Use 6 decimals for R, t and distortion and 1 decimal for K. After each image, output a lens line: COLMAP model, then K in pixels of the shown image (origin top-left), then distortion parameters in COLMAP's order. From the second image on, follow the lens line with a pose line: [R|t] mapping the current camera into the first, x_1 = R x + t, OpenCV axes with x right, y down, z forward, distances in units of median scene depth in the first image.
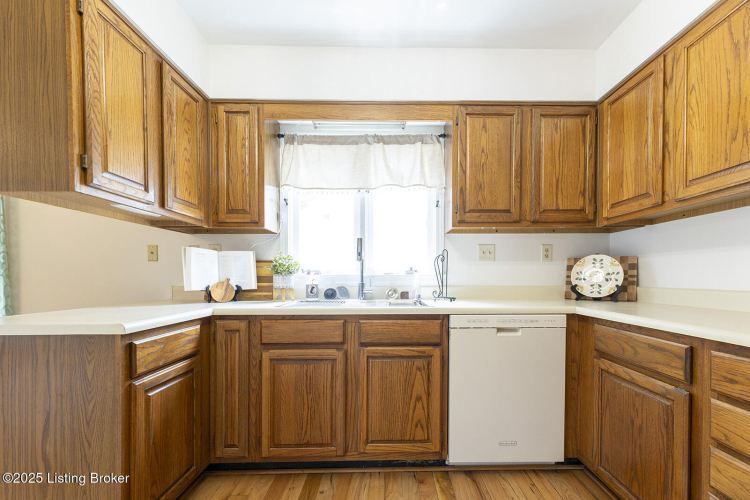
lens RADIAL K [[299.5, 0, 381.4], [0, 299.5, 279.8], [0, 0, 1]] dist [-0.002666, 0.000363]
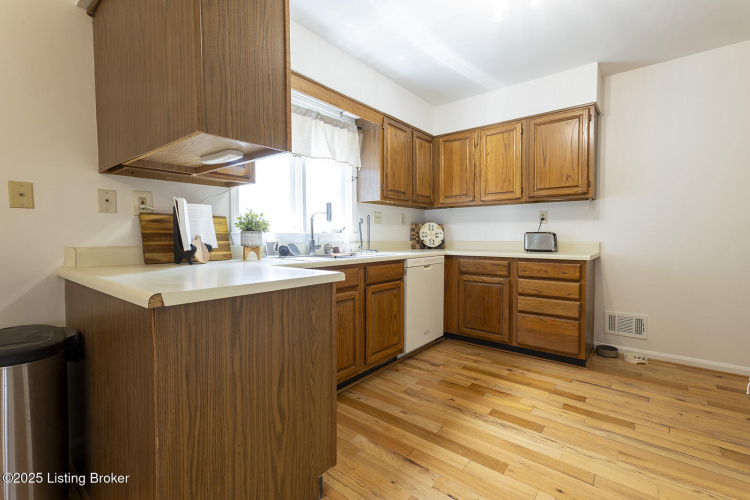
lens RADIAL K [[321.4, 0, 379.1], [0, 321.4, 243.6], [0, 0, 1]] dist [-0.012765, -0.000329]
pose [[0.650995, -0.016147, 0.758910, -1.113594], [0.004983, 0.999843, 0.017000, 0.005308], [-0.759065, -0.007285, 0.650974, 0.014819]]
